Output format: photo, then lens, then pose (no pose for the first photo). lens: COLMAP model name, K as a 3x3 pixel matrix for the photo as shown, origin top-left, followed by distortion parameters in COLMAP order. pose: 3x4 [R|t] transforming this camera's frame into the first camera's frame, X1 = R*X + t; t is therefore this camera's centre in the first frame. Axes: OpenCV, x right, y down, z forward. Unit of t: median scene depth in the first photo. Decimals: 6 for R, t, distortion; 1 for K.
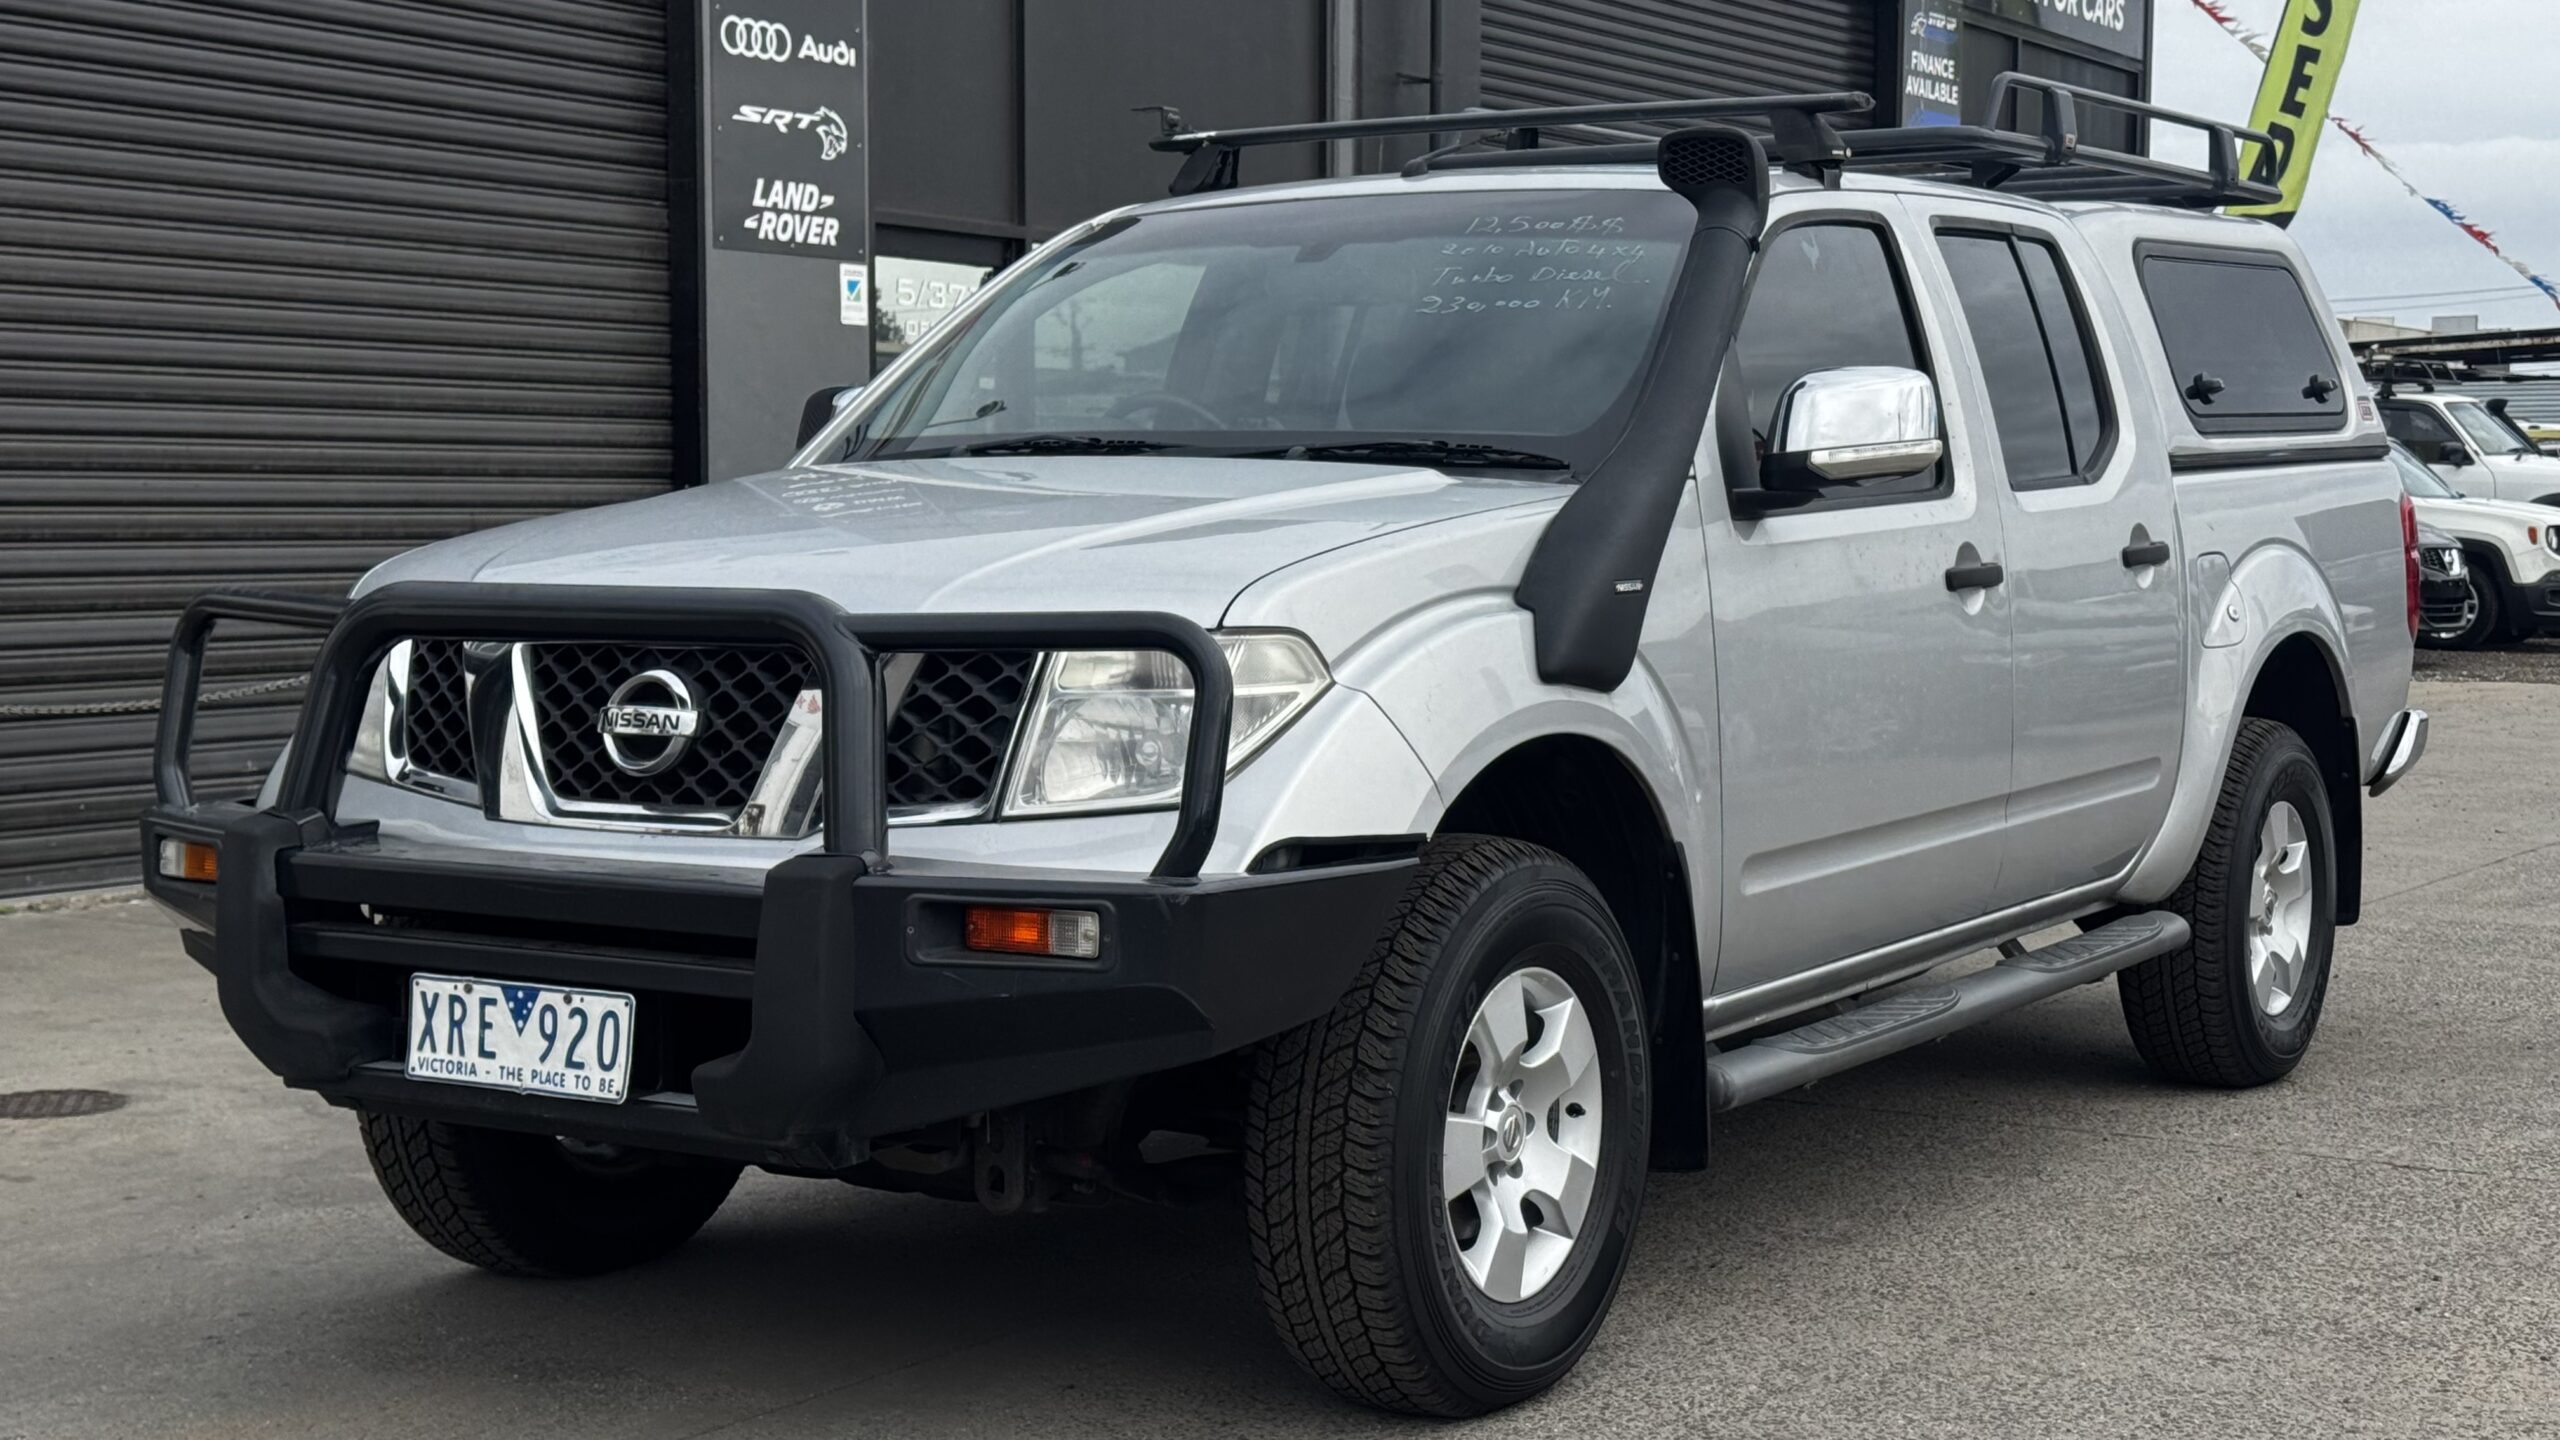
lens RADIAL K [[3556.7, 0, 1289.5], [0, 3556.7, 725.3], [0, 0, 1]] dist [0.124092, -0.030712]
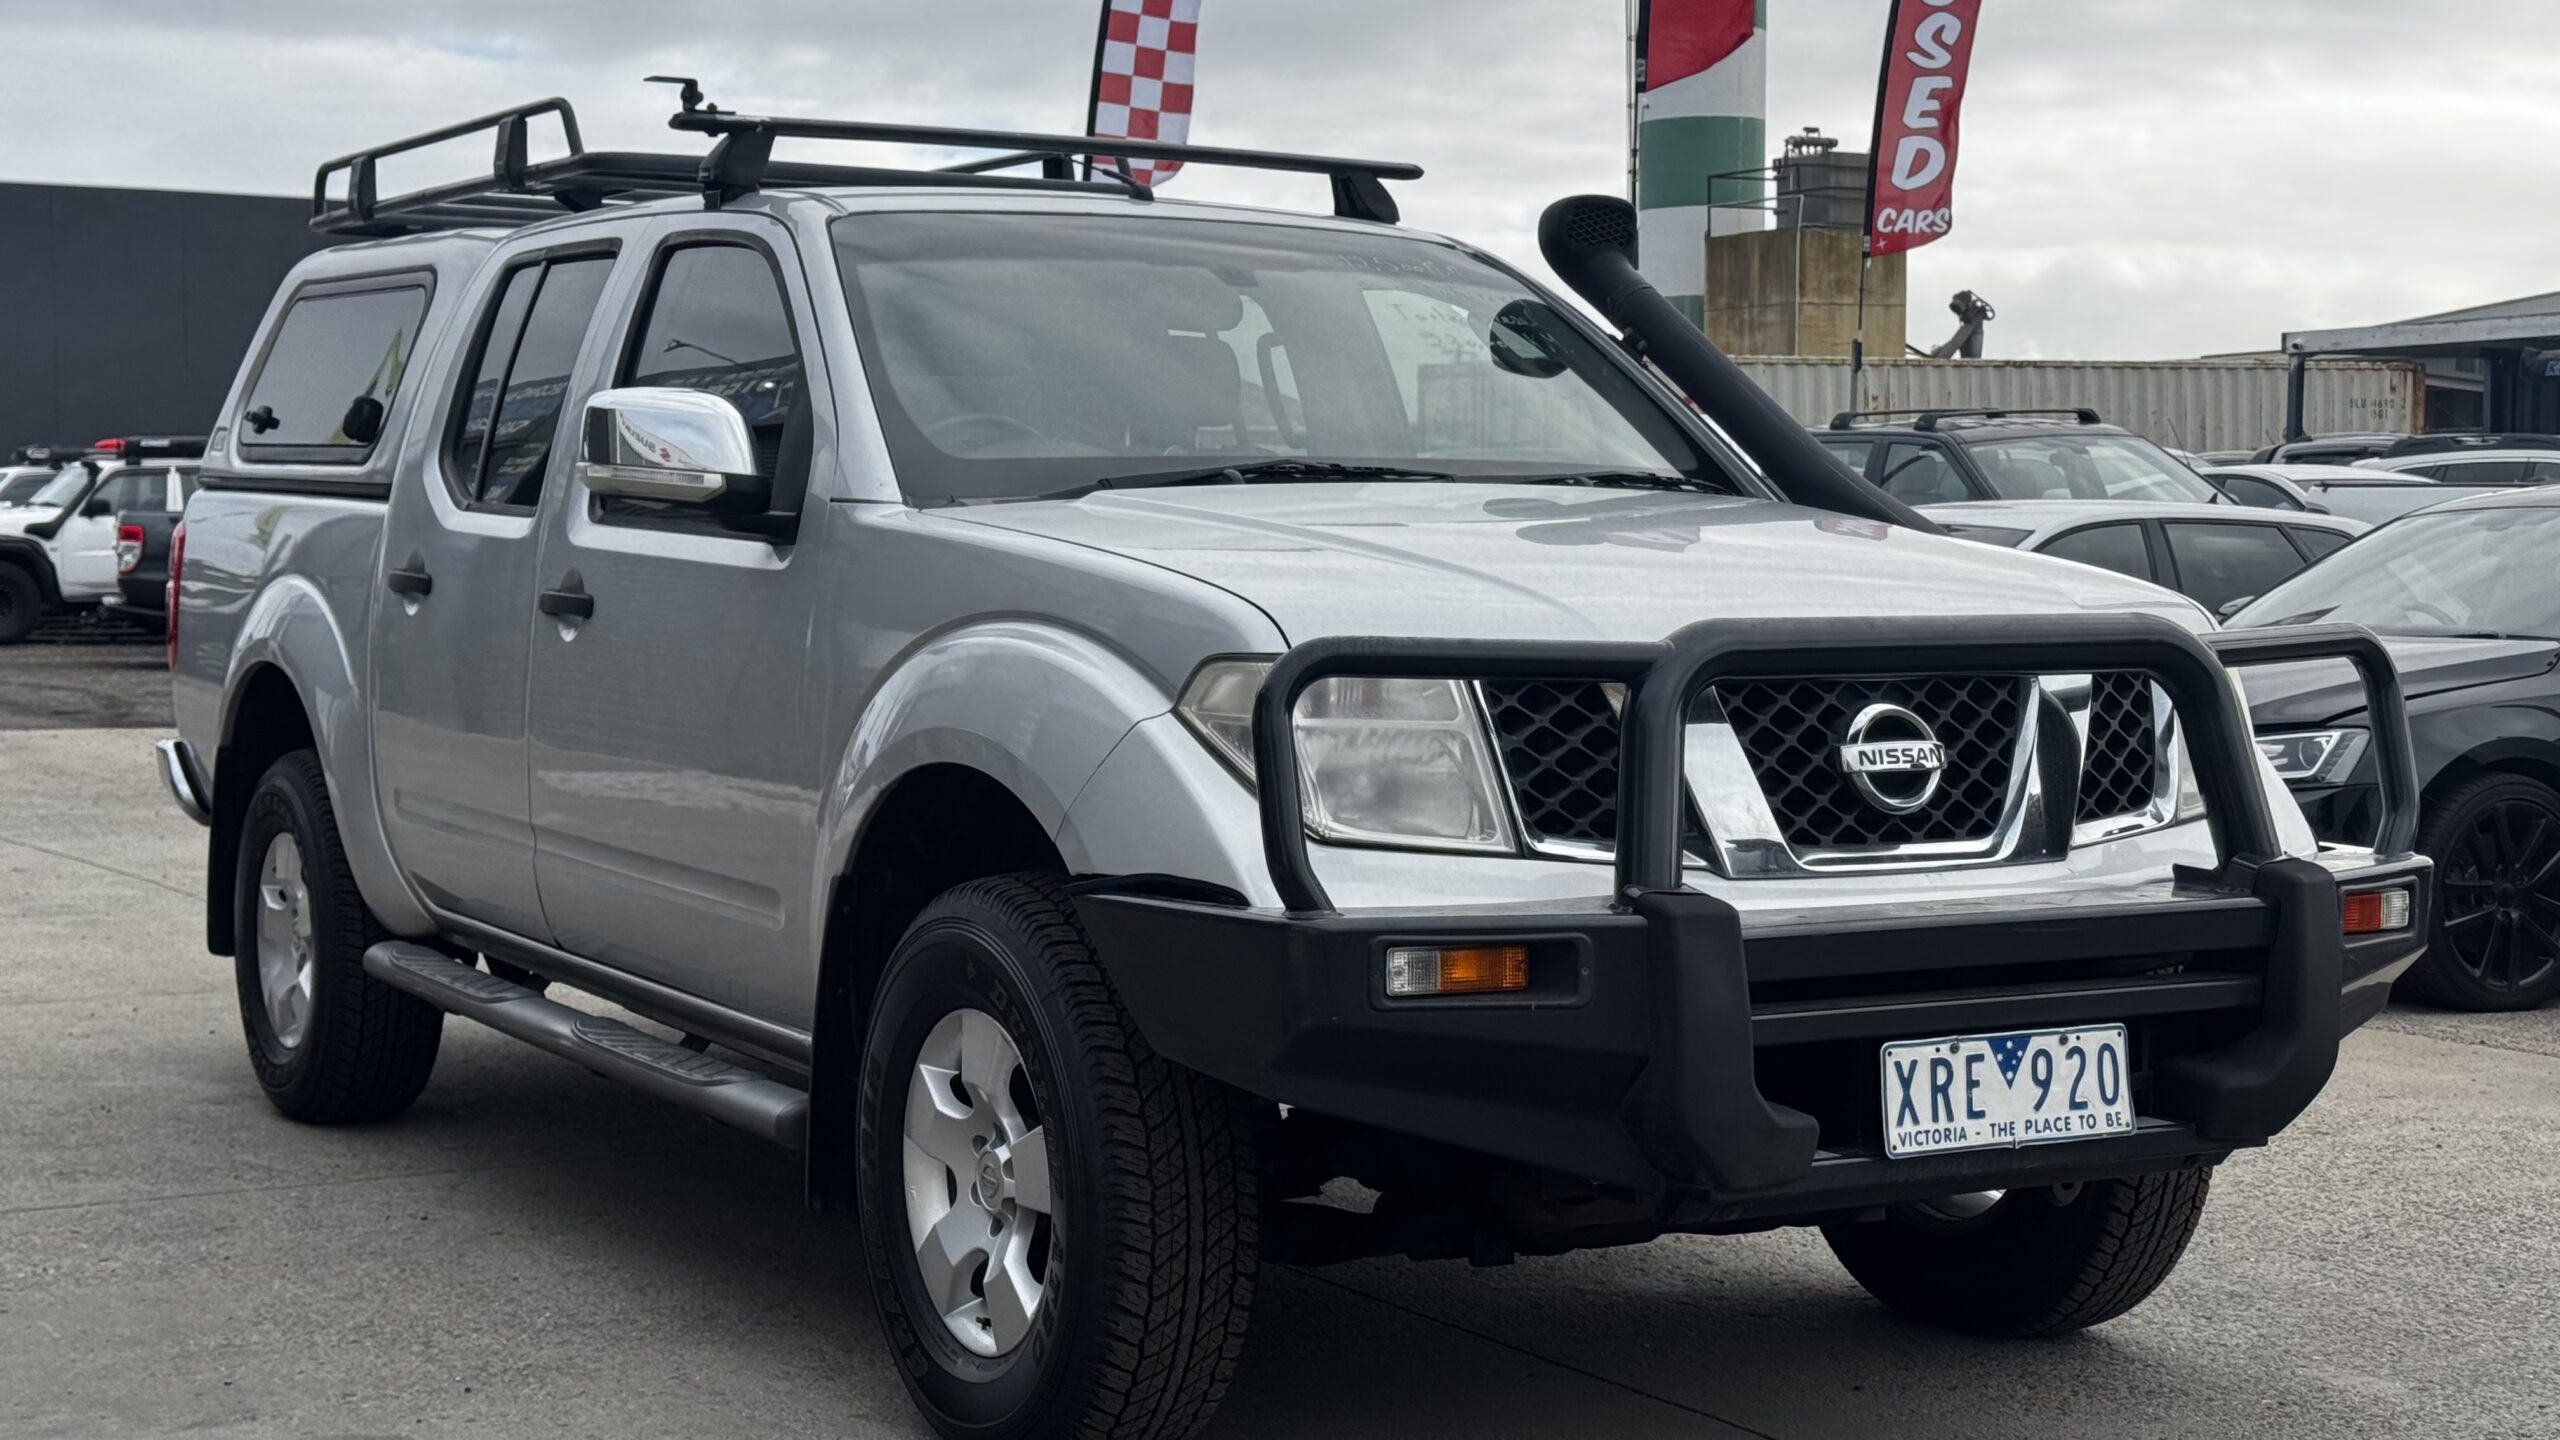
lens RADIAL K [[3507.0, 0, 1268.4], [0, 3507.0, 728.1], [0, 0, 1]] dist [0.121893, 0.008736]
pose [[0.467051, -0.047800, 0.882938, -1.123992], [0.056533, 0.998109, 0.024131, -0.042380], [-0.882422, 0.038645, 0.468870, 0.724700]]
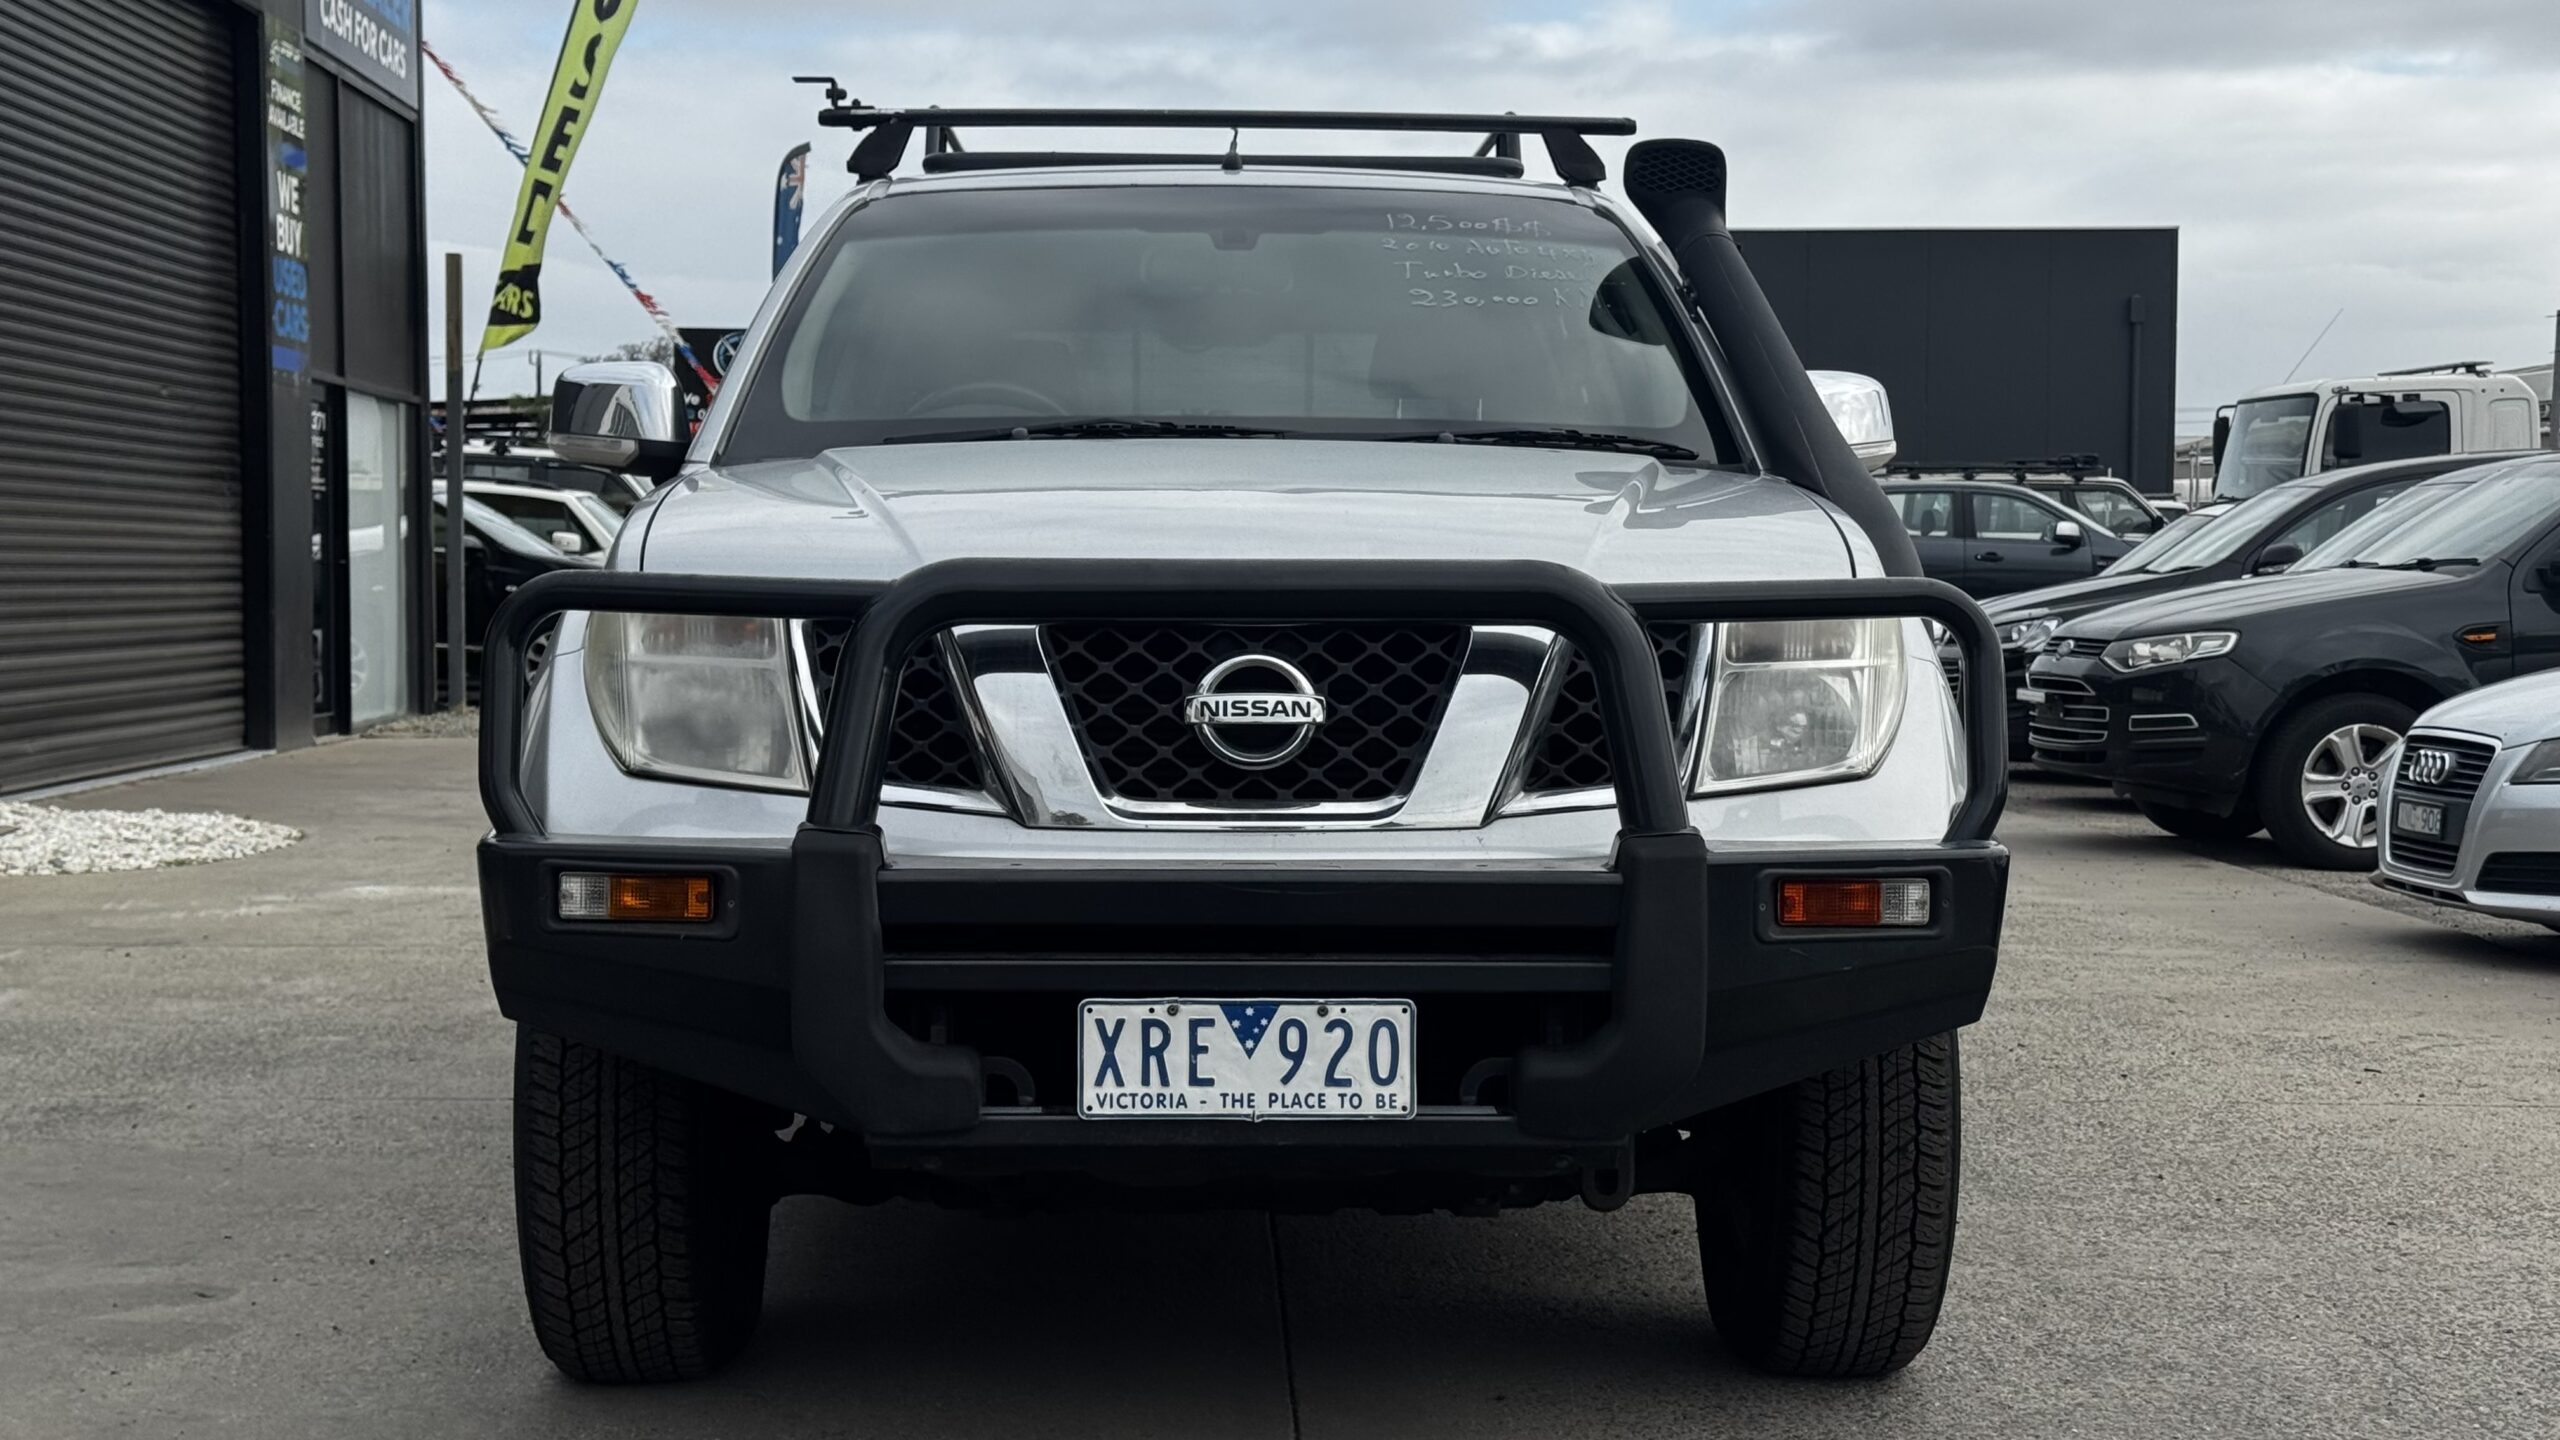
lens RADIAL K [[3556.7, 0, 1289.5], [0, 3556.7, 725.3], [0, 0, 1]] dist [0.124092, -0.030712]
pose [[0.831535, -0.023271, 0.554985, -0.696330], [0.033622, 0.999399, -0.008470, 0.011126], [-0.554454, 0.025703, 0.831818, 0.246052]]
